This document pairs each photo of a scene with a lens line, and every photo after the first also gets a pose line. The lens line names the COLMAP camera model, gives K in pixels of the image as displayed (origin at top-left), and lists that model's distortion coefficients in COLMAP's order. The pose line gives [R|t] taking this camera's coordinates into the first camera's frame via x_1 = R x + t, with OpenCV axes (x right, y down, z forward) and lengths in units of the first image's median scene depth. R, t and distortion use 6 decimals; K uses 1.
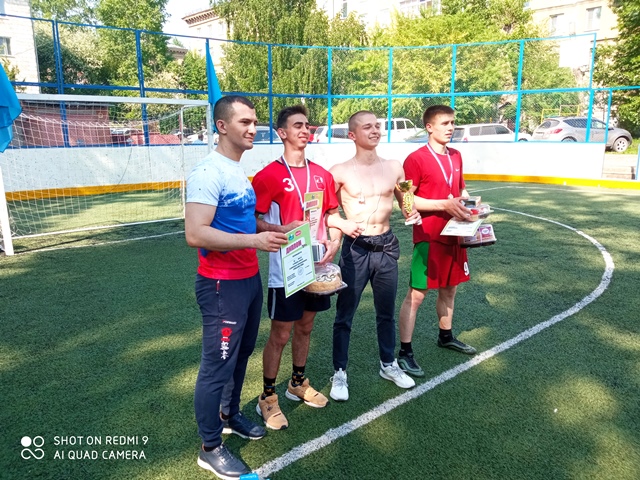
lens RADIAL K [[515.0, 0, 318.8], [0, 515.0, 253.3], [0, 0, 1]] dist [0.075638, -0.116944]
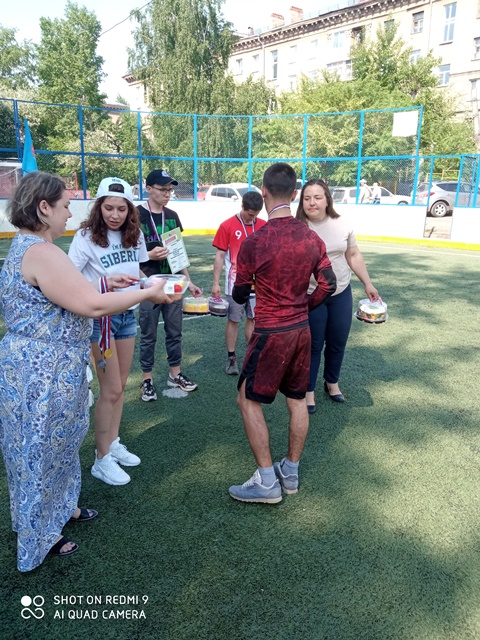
lens RADIAL K [[521.2, 0, 240.7], [0, 521.2, 325.3], [0, 0, 1]] dist [0.047723, -0.081741]
pose [[0.998000, 0.033938, -0.053326, 0.104305], [-0.032721, 0.999188, 0.023527, 0.014525], [0.054081, -0.021735, 0.998300, -0.072767]]
